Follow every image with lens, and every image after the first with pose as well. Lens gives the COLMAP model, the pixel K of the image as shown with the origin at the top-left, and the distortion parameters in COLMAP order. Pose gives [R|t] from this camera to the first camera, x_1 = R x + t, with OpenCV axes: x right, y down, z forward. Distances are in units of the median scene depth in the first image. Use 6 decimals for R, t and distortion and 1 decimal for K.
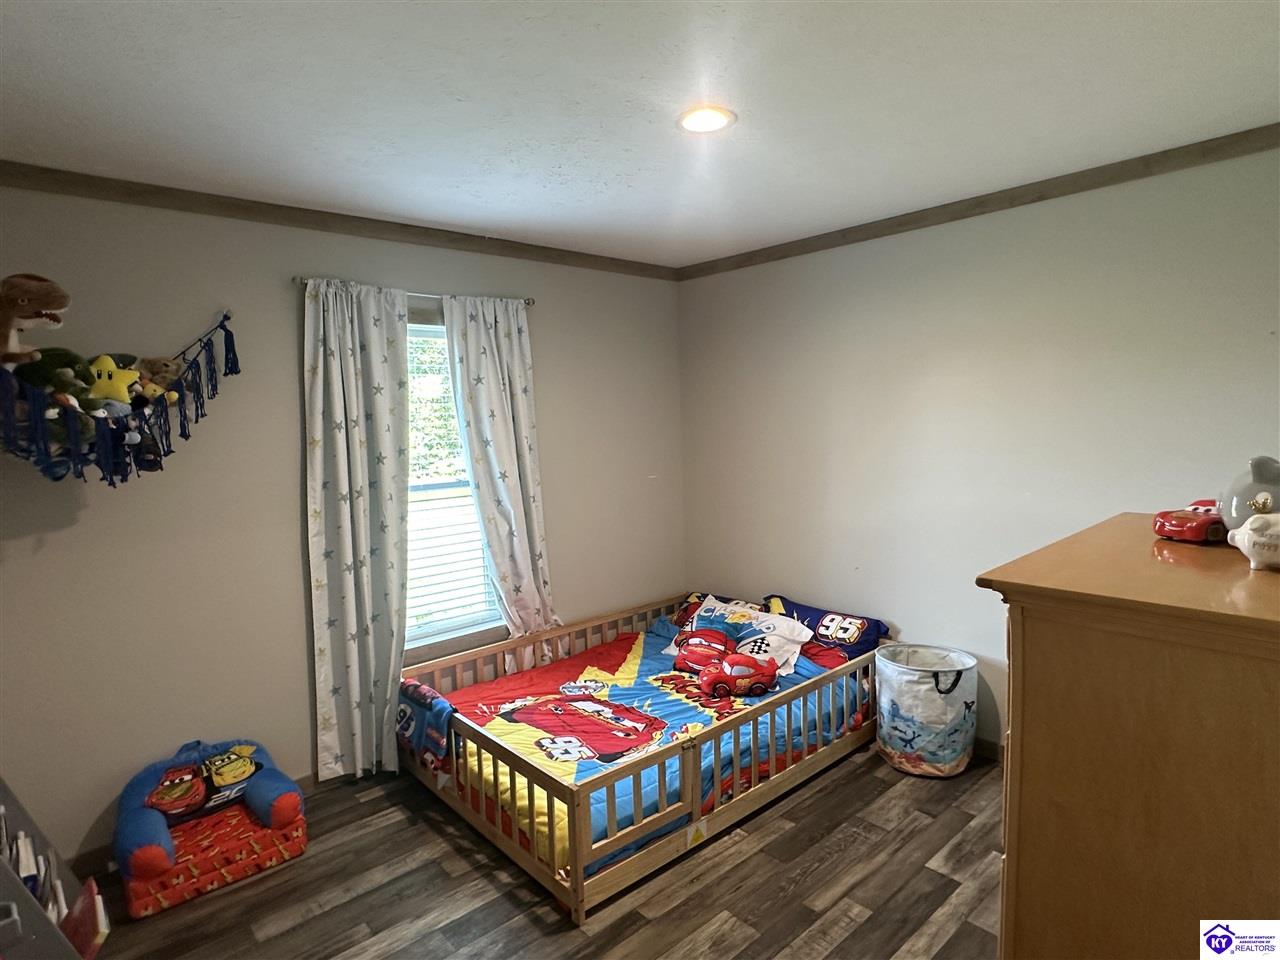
lens RADIAL K [[701.9, 0, 640.9], [0, 701.9, 479.2], [0, 0, 1]] dist [-0.021284, -0.000284]
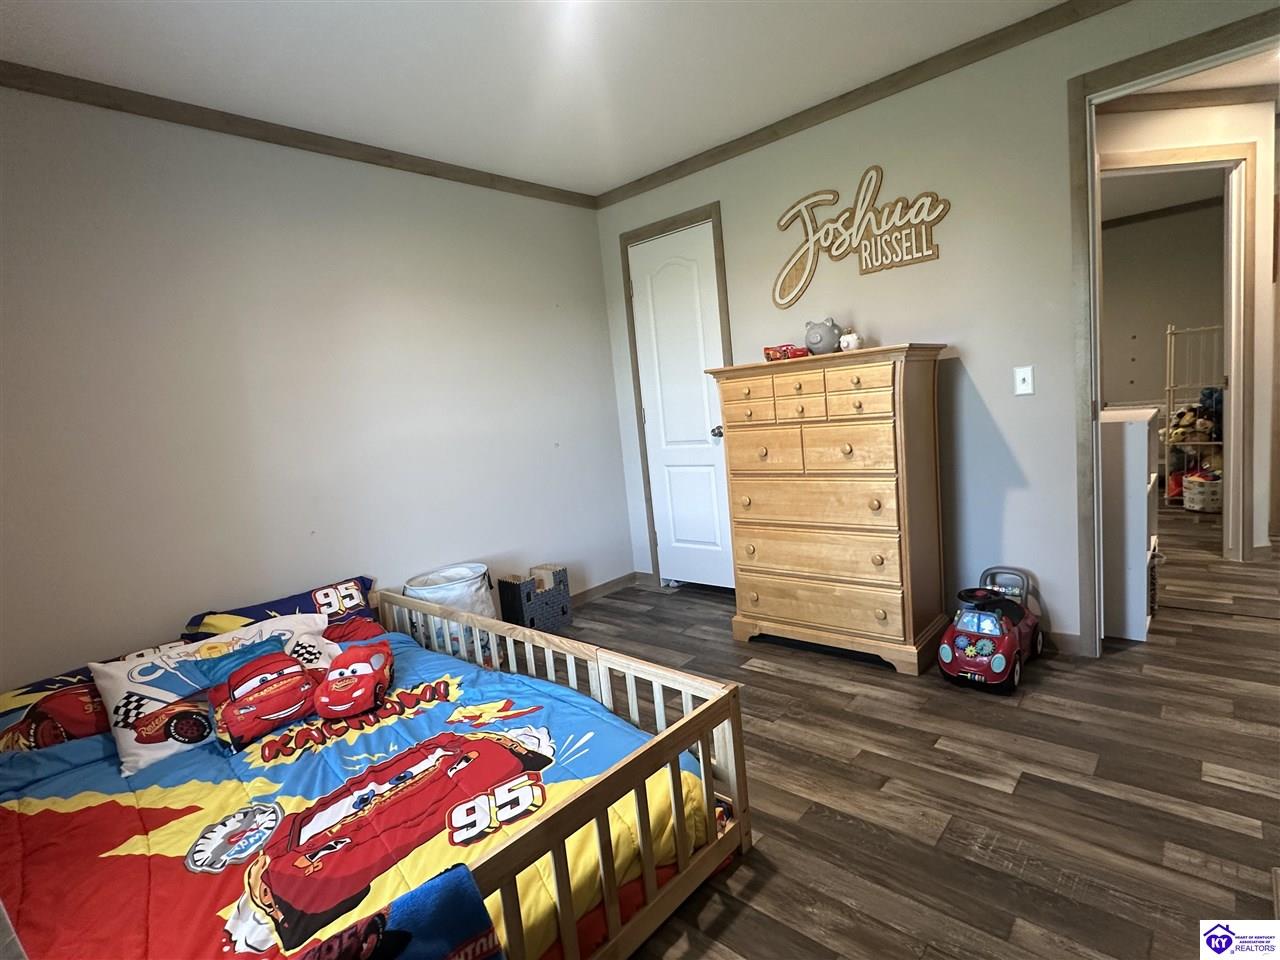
lens RADIAL K [[644.1, 0, 640.7], [0, 644.1, 481.4], [0, 0, 1]] dist [0.002065, 0.000285]
pose [[-0.098125, -0.088327, 0.991247, -0.521833], [0.188846, 0.976303, 0.105689, 0.064015], [-0.977092, 0.197564, -0.079119, 0.706960]]
